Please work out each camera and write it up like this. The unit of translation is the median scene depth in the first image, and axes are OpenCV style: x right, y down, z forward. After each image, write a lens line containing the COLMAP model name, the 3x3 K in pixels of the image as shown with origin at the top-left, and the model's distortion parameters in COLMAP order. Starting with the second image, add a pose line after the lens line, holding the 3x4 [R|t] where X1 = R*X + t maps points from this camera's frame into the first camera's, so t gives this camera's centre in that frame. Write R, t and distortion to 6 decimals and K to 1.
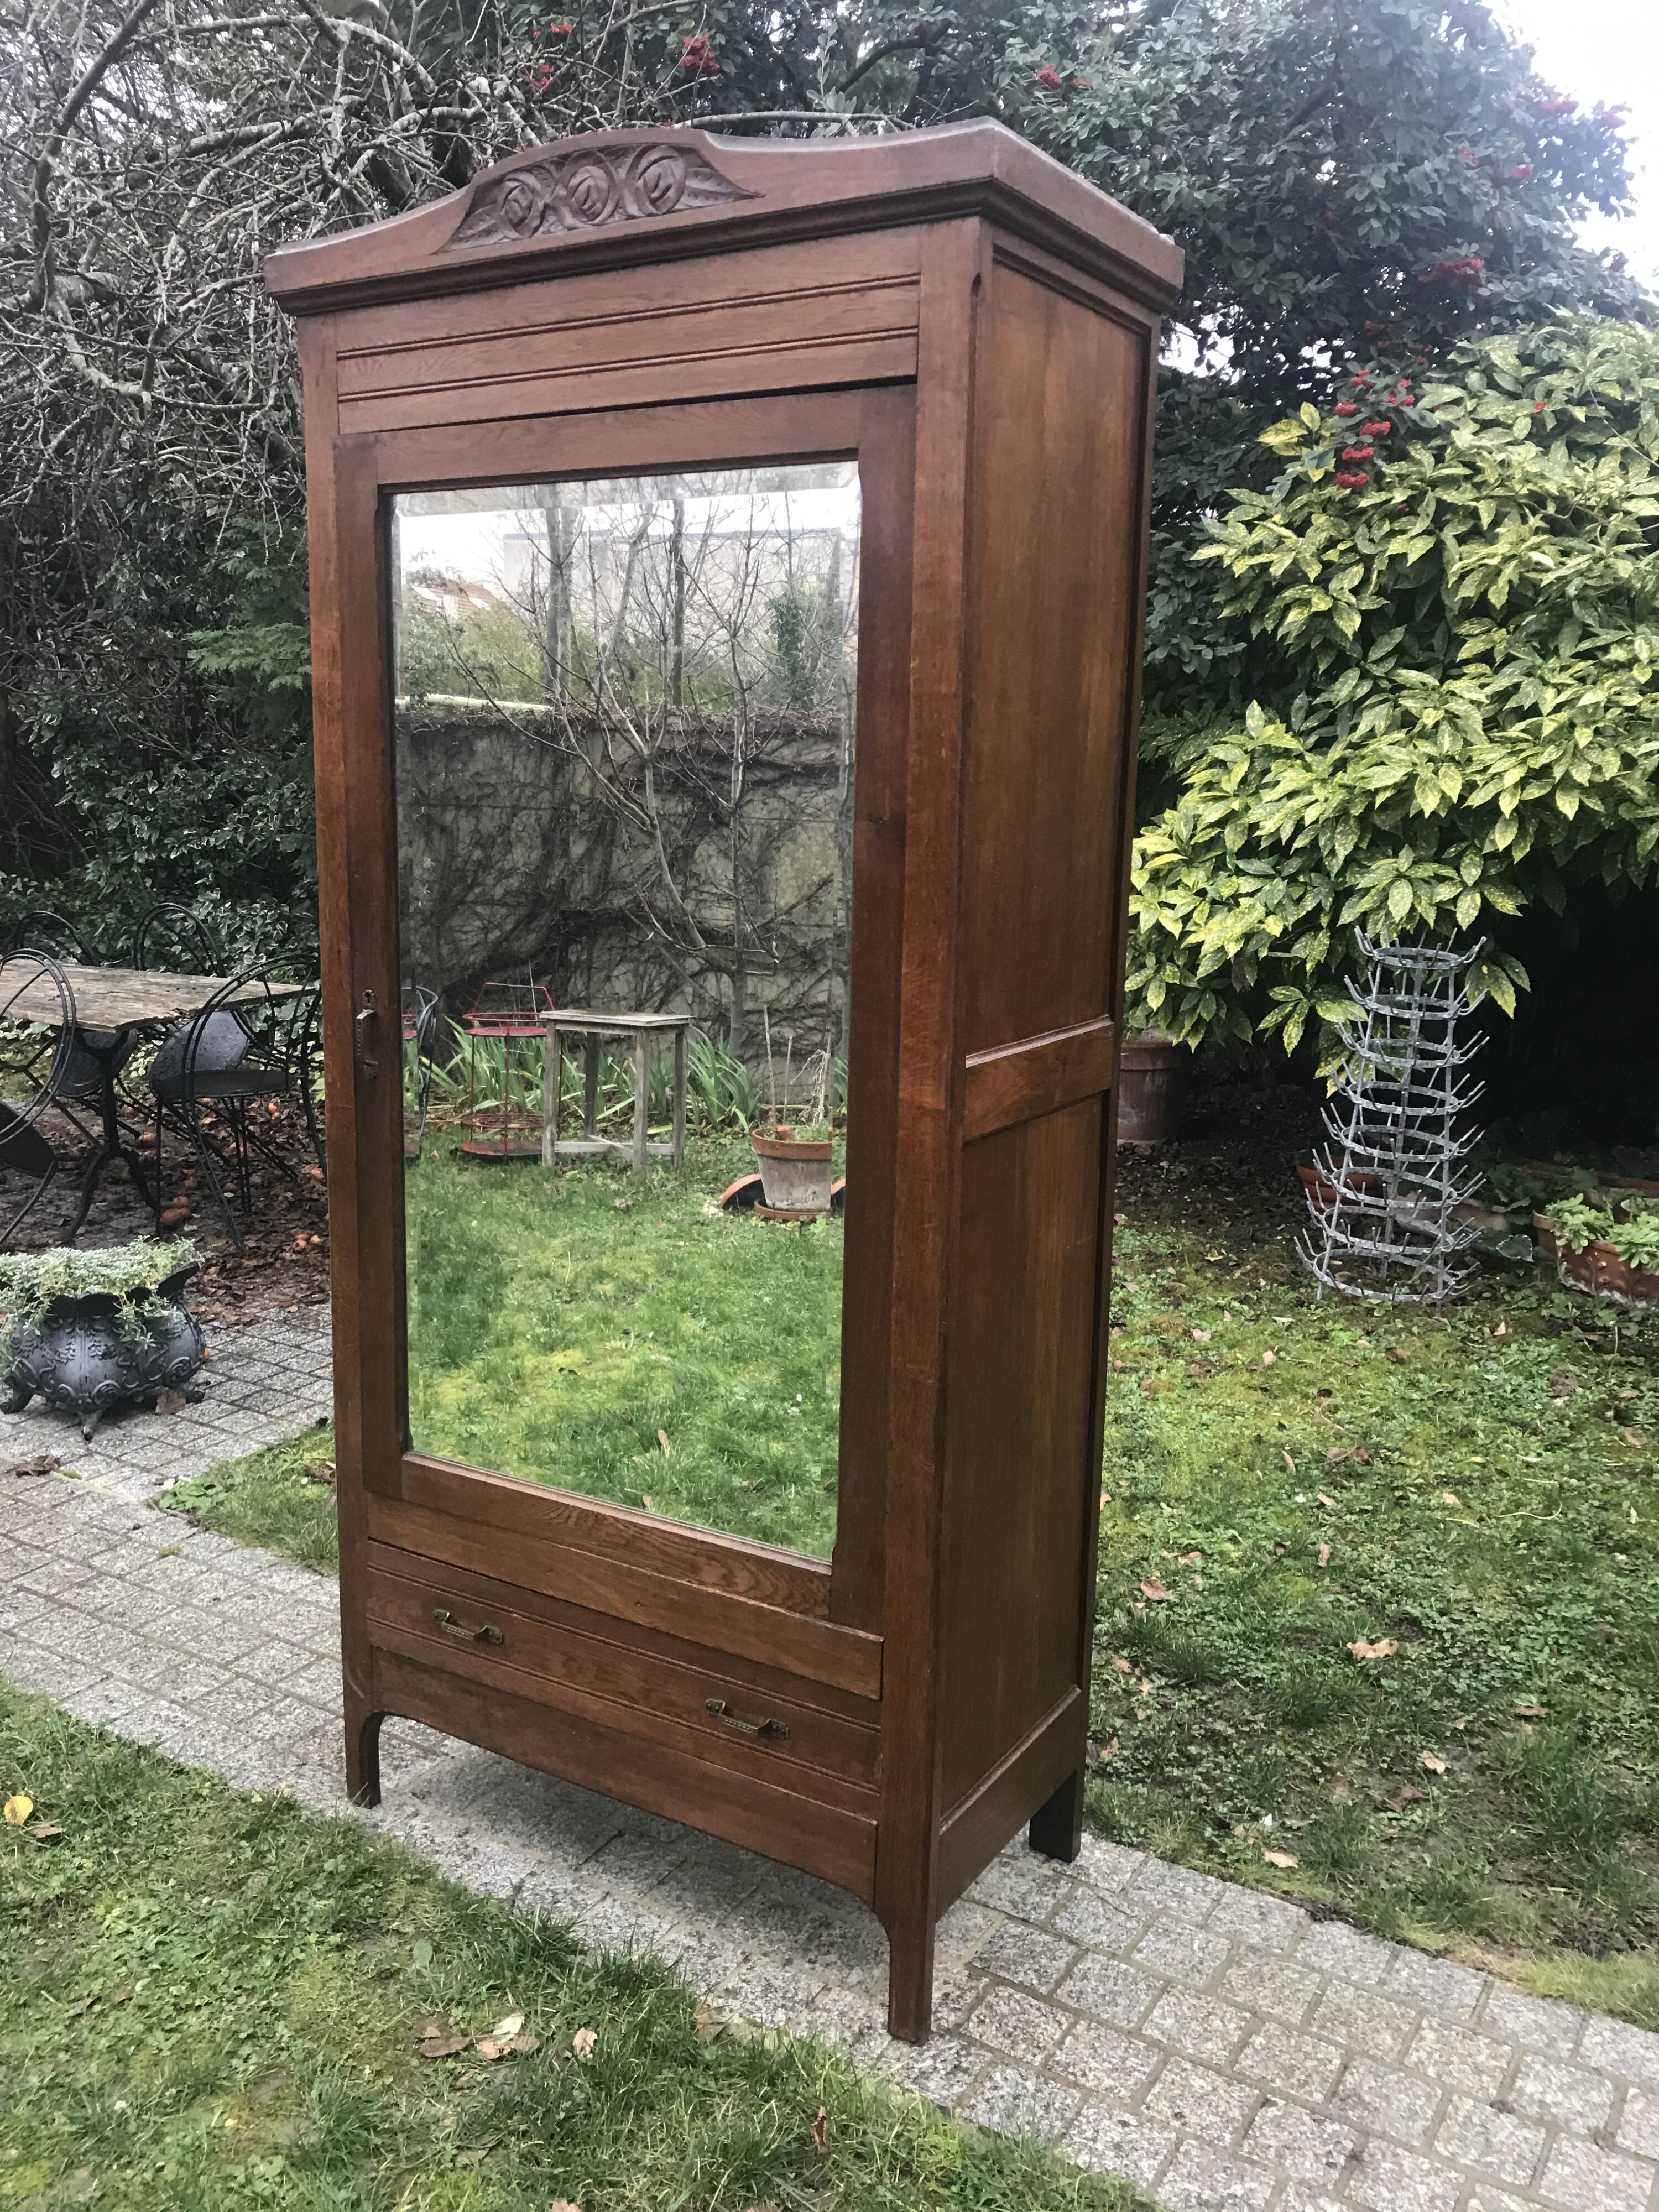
lens RADIAL K [[1819.0, 0, 828.5], [0, 1819.0, 1114.1], [0, 0, 1]] dist [0.011127, 0.002811]
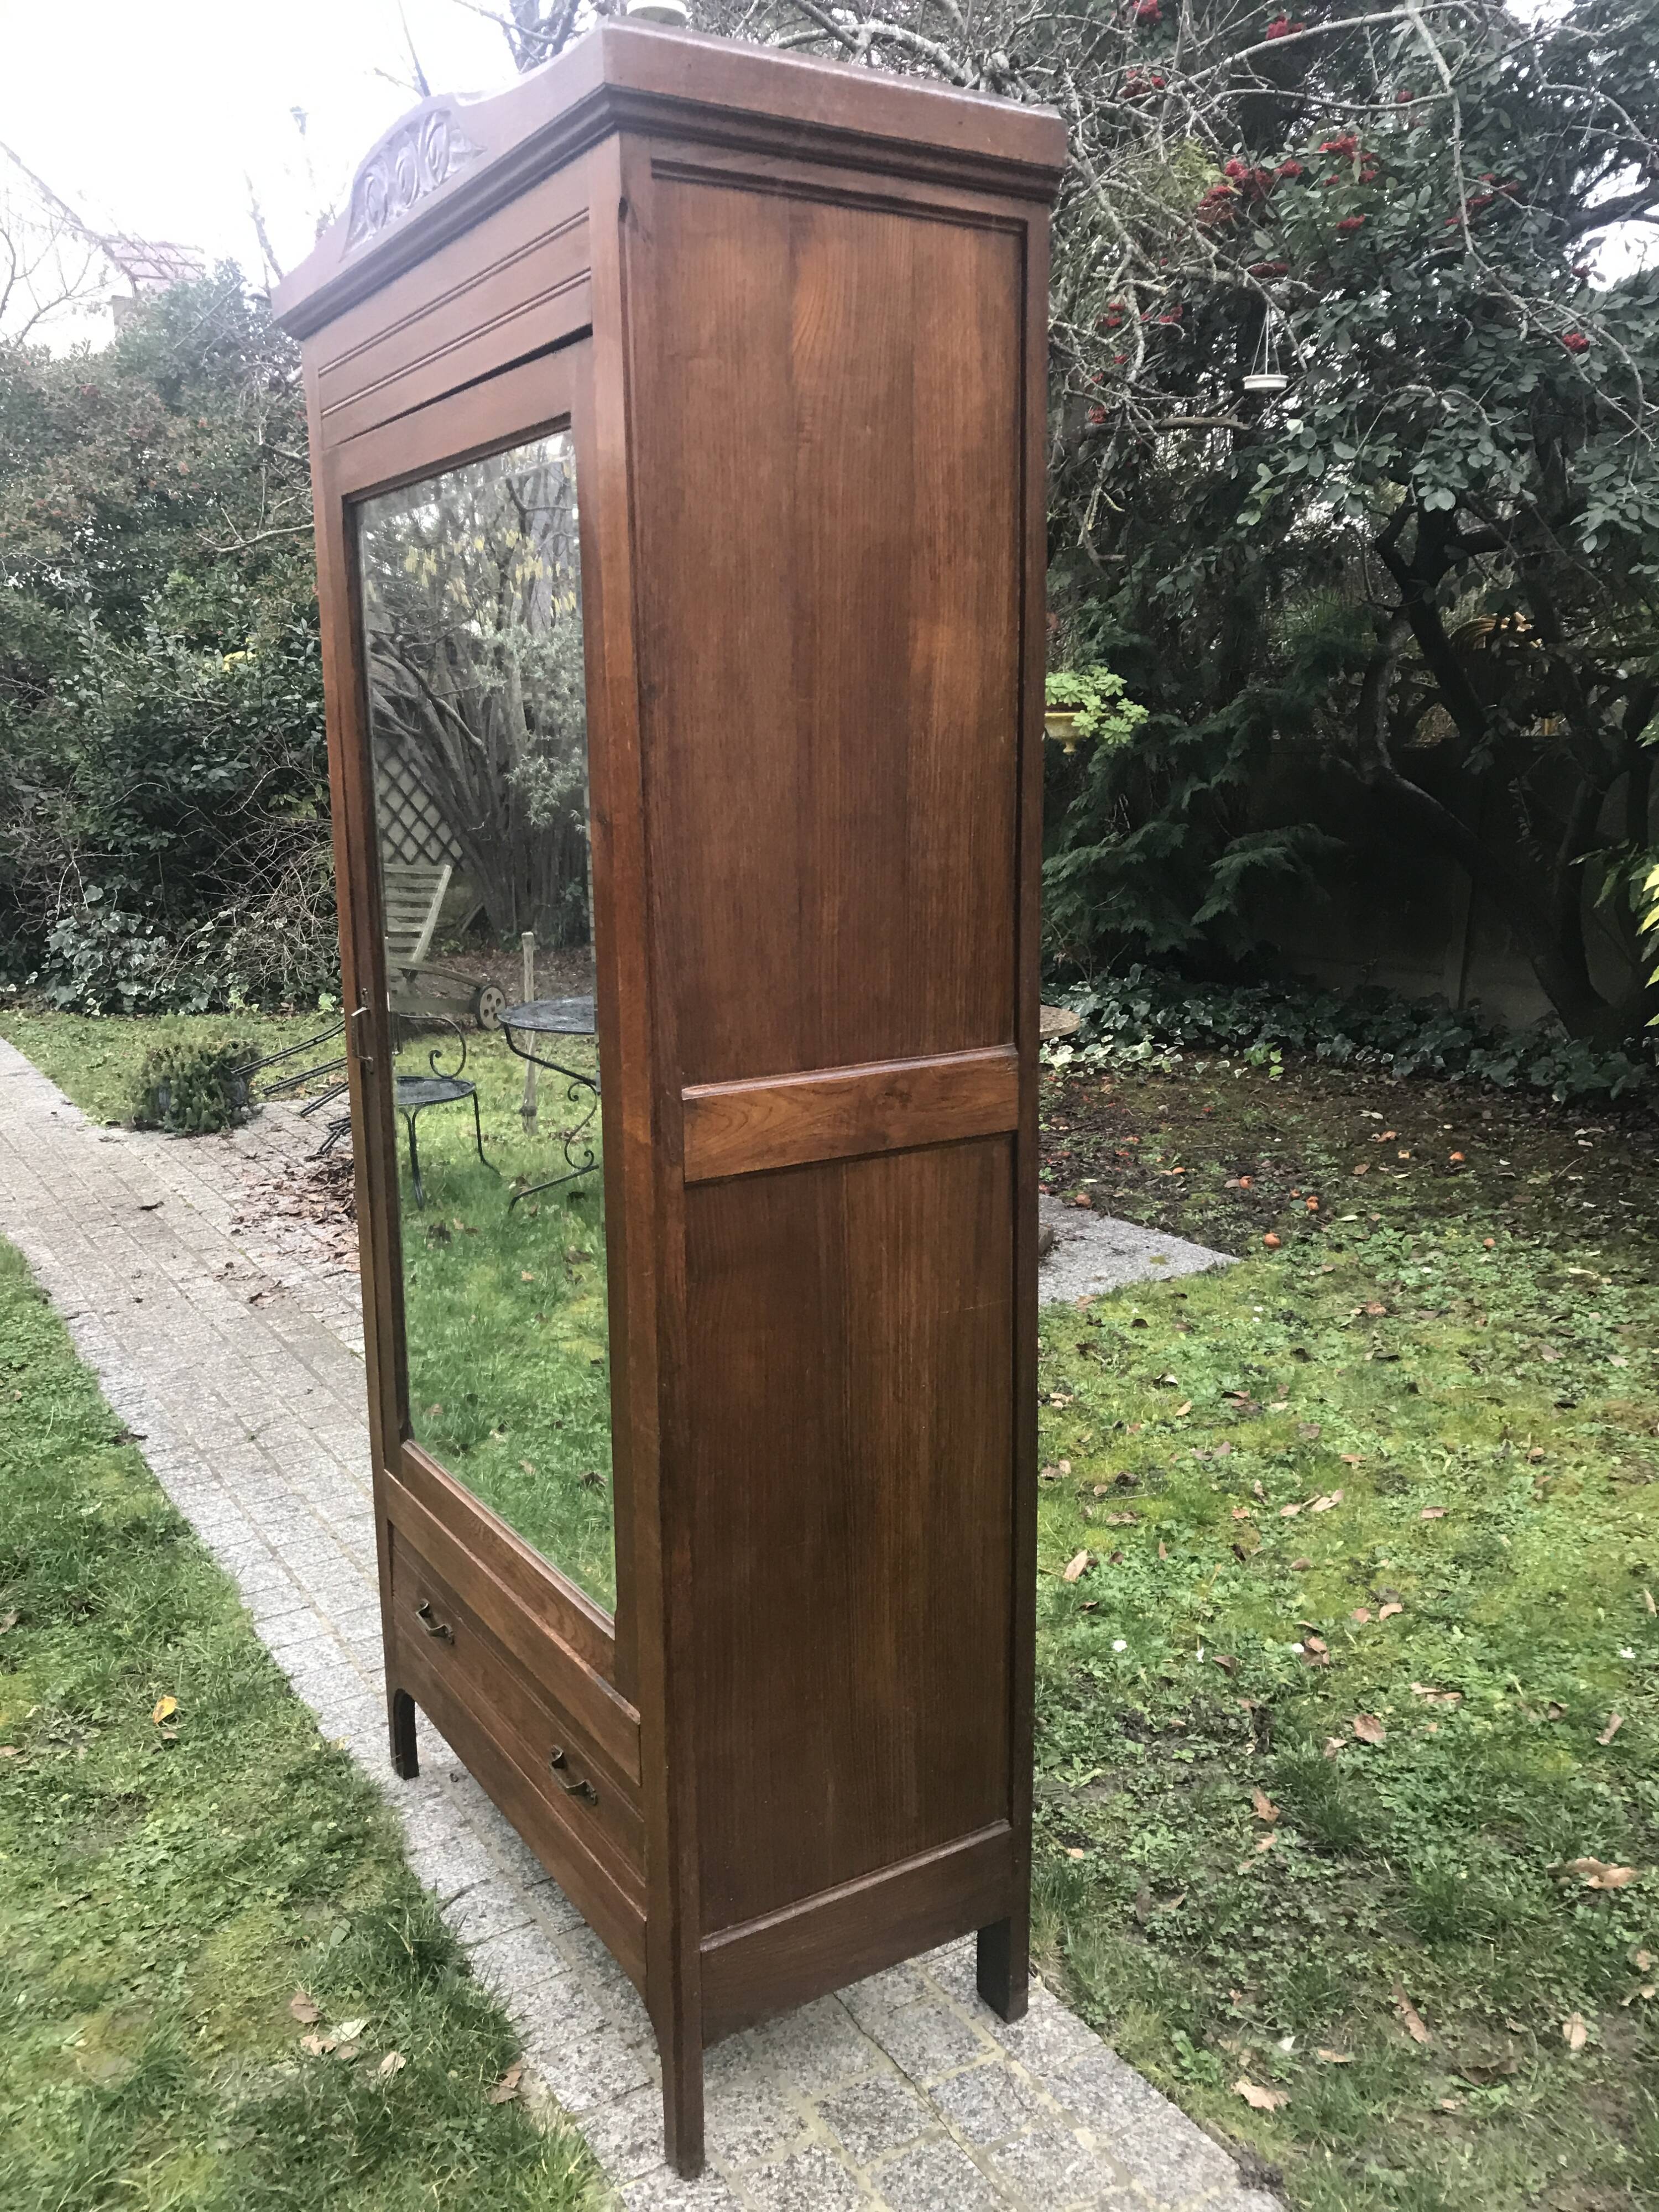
lens RADIAL K [[1801.1, 0, 829.5], [0, 1801.1, 1106.0], [0, 0, 1]] dist [0.027044, -0.005554]
pose [[0.893783, 0.057152, -0.444844, 0.373025], [-0.054598, 0.998336, 0.018563, -0.030485], [0.445165, 0.007696, 0.895416, 0.173099]]
